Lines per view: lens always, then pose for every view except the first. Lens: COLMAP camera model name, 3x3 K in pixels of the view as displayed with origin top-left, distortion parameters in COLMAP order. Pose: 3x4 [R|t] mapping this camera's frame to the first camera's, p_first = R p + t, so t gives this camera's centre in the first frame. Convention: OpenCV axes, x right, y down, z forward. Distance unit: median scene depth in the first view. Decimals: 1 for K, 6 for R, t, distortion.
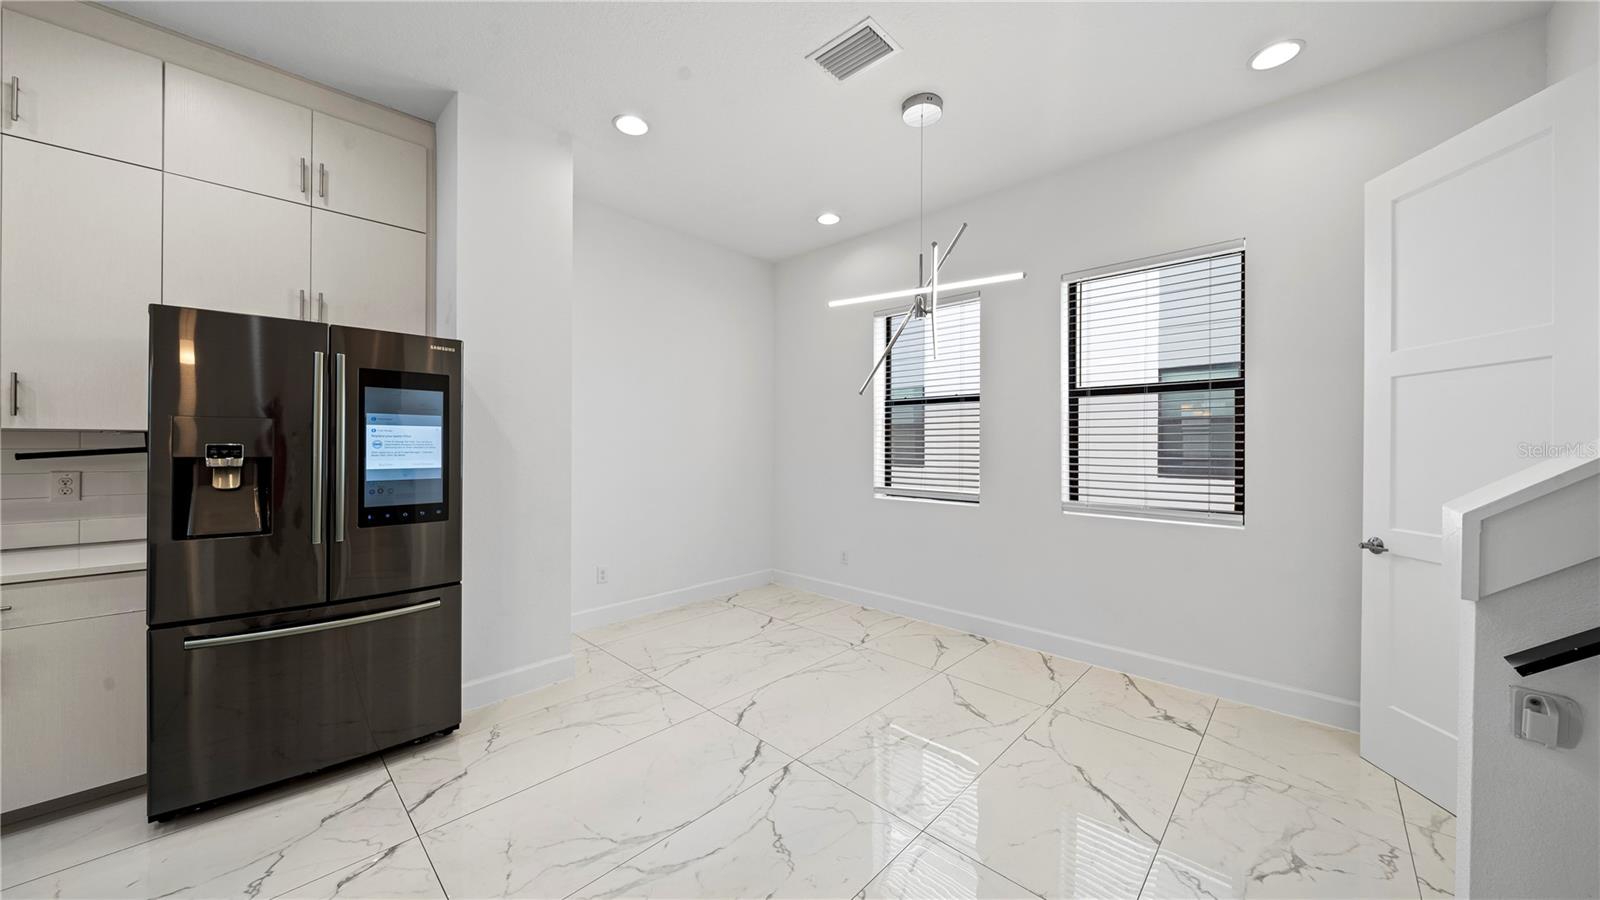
lens RADIAL K [[553.2, 0, 797.5], [0, 553.2, 444.3], [0, 0, 1]] dist [-0.005807, -0.000052]
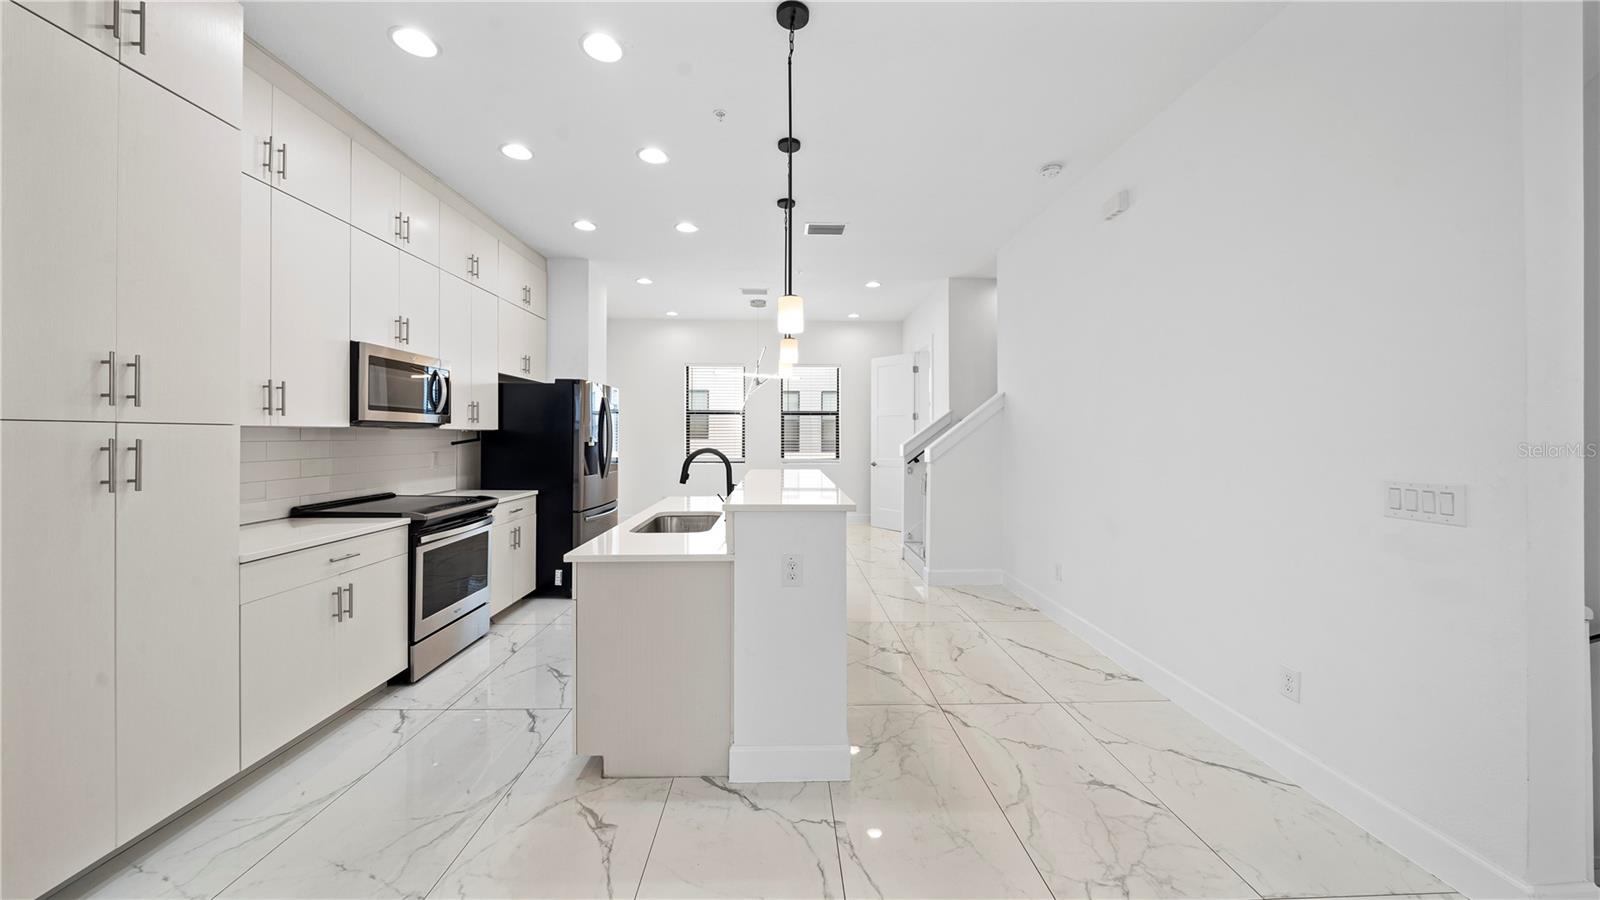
lens RADIAL K [[553.2, 0, 799.0], [0, 553.2, 433.7], [0, 0, 1]] dist [-0.005807, -0.000052]
pose [[0.701502, -0.001027, 0.712667, -1.583212], [0.000161, 0.999999, 0.001282, -0.010936], [-0.712667, -0.000784, 0.701502, -0.999795]]
